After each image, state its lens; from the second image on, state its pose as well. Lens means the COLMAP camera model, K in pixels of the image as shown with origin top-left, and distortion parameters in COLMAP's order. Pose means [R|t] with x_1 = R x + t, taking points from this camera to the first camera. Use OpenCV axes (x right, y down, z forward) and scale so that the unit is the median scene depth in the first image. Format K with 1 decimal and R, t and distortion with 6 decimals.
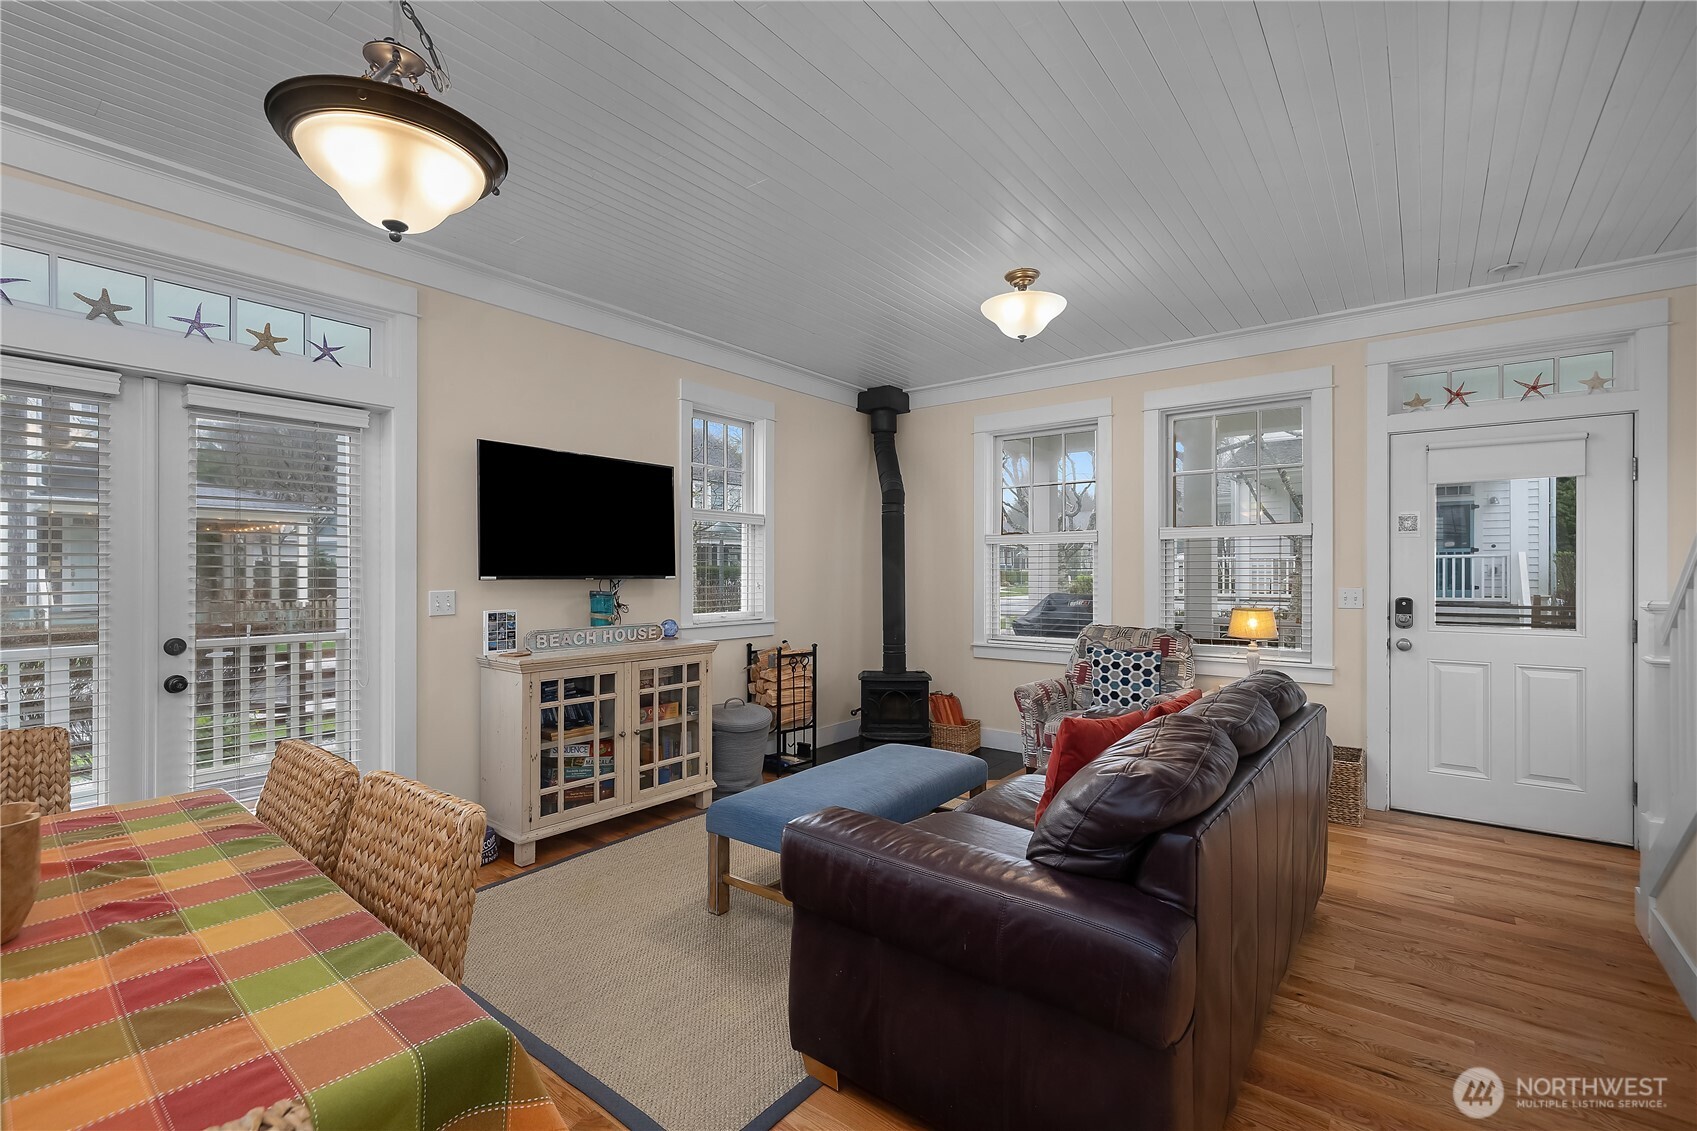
lens RADIAL K [[751.1, 0, 838.3], [0, 751.1, 568.7], [0, 0, 1]] dist [0.006766, 0.000299]
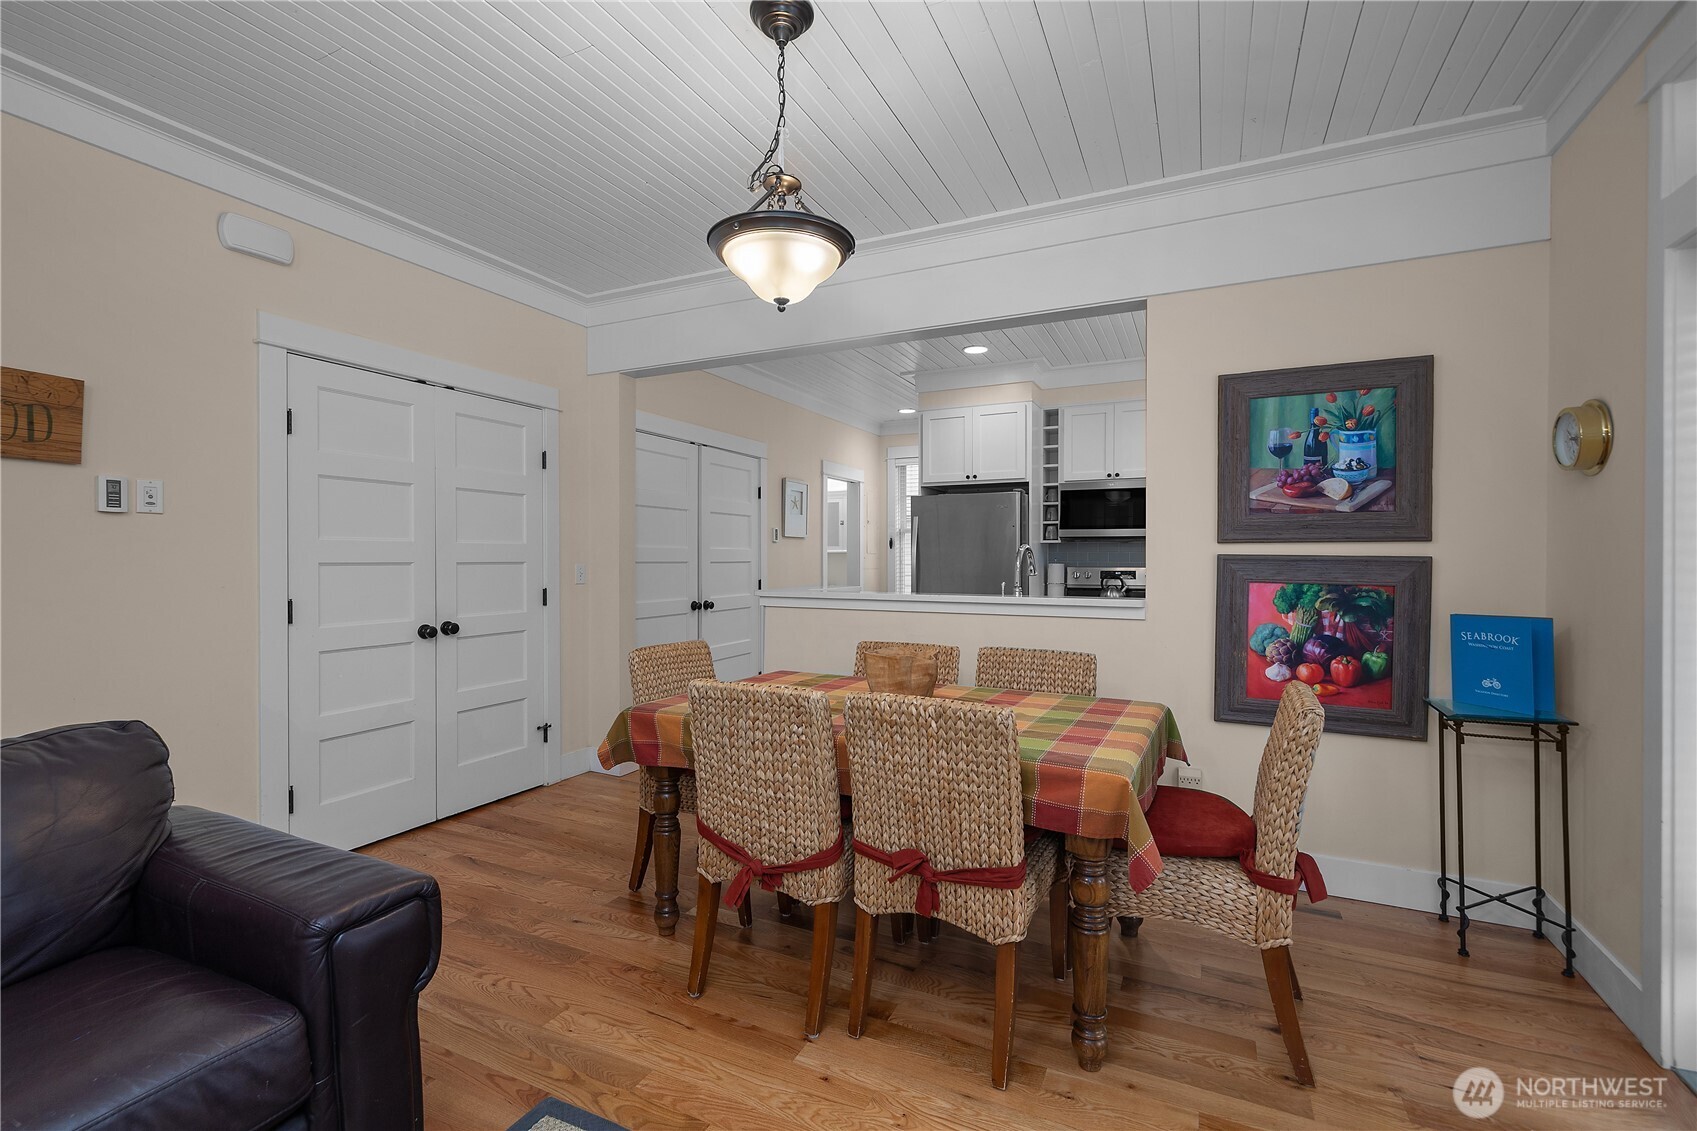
lens RADIAL K [[729.5, 0, 846.9], [0, 729.5, 561.2], [0, 0, 1]] dist [-0.000292, -0.000102]
pose [[-0.978447, -0.000826, -0.206497, -0.152560], [-0.000733, 1.000000, -0.000529, 0.015523], [0.206498, -0.000366, -0.978447, 0.863272]]
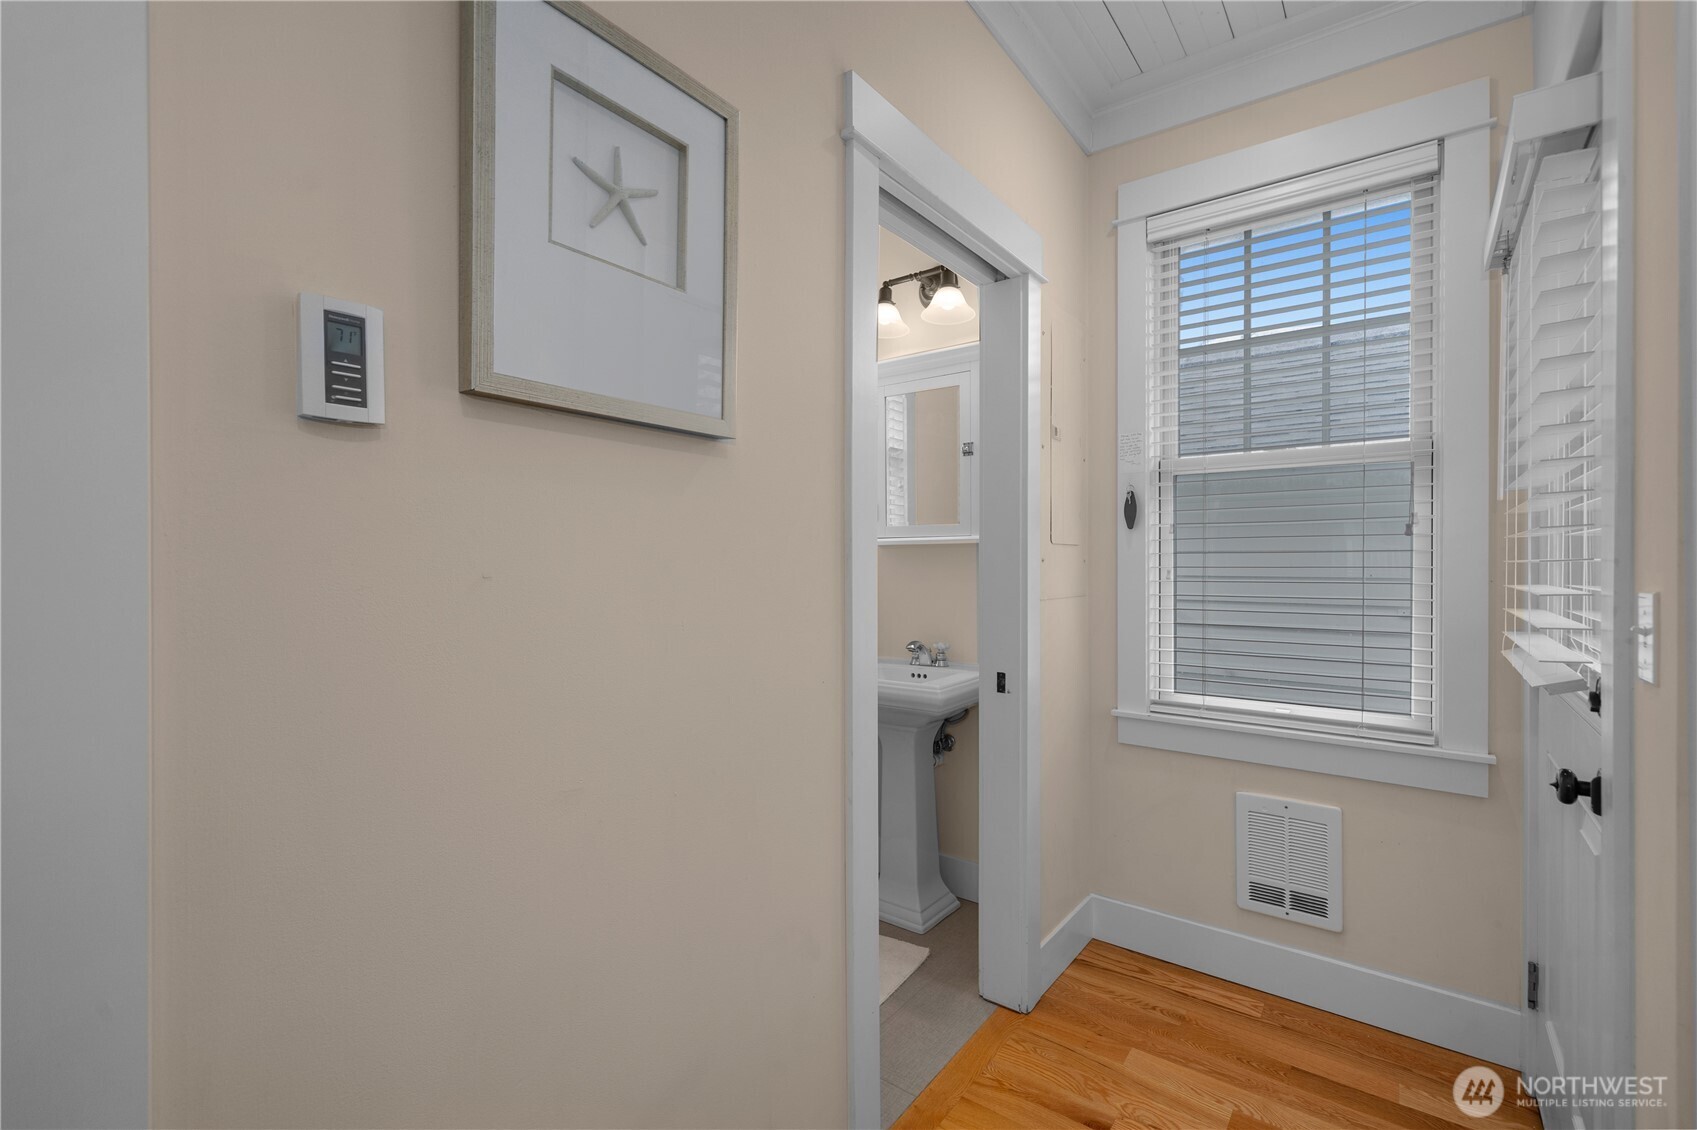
lens RADIAL K [[746.9, 0, 840.4], [0, 746.9, 558.6], [0, 0, 1]] dist [0.000084, 0.000403]
pose [[-0.999778, -0.008517, -0.019279, -0.442036], [-0.008399, 0.999945, -0.006213, 0.007682], [0.019331, -0.006050, -0.999795, -0.476801]]
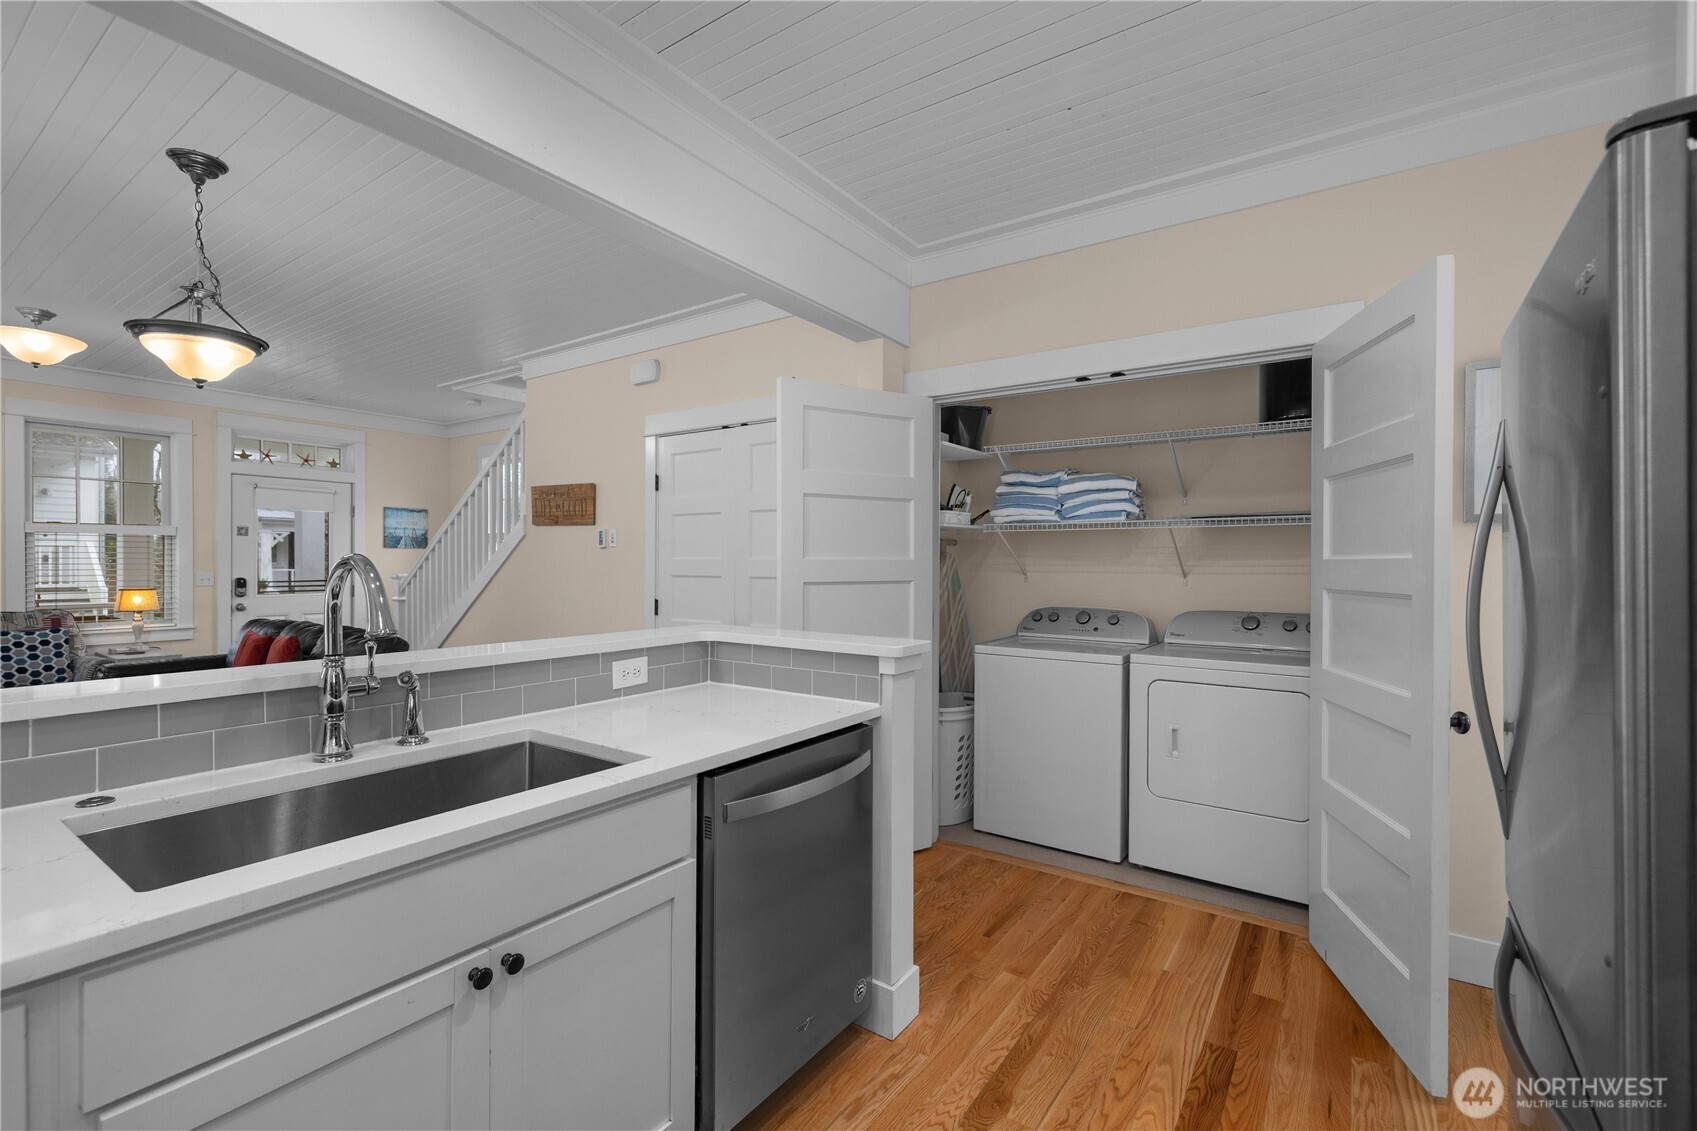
lens RADIAL K [[746.9, 0, 840.4], [0, 746.9, 559.1], [0, 0, 1]] dist [0.000084, 0.000403]
pose [[-0.055332, 0.004026, 0.998460, -0.911400], [-0.008097, 0.999957, -0.004481, -0.004078], [-0.998435, -0.008332, -0.055297, -0.179892]]
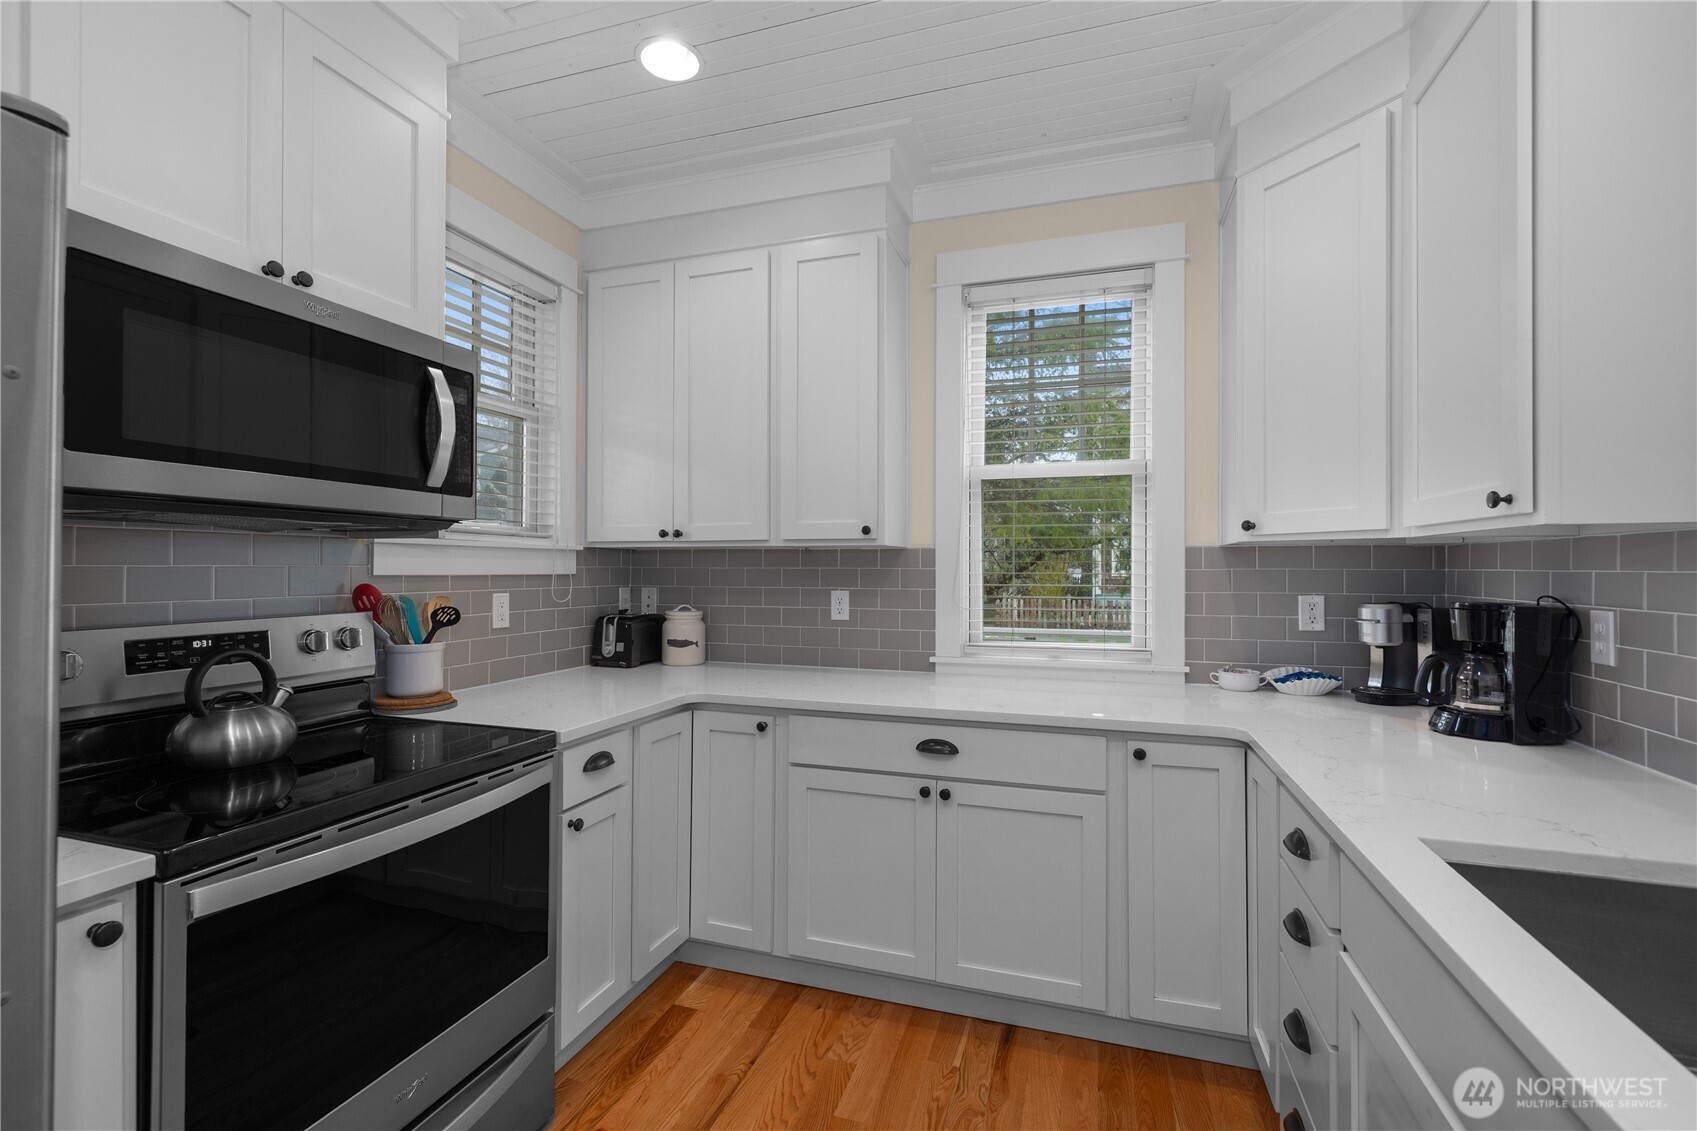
lens RADIAL K [[723.0, 0, 839.8], [0, 723.0, 565.2], [0, 0, 1]] dist [0.000840, -0.000172]
pose [[0.328763, -0.001016, -0.944412, -0.499266], [0.002653, 0.999996, -0.000152, -0.003176], [0.944409, -0.002456, 0.328764, -0.254528]]
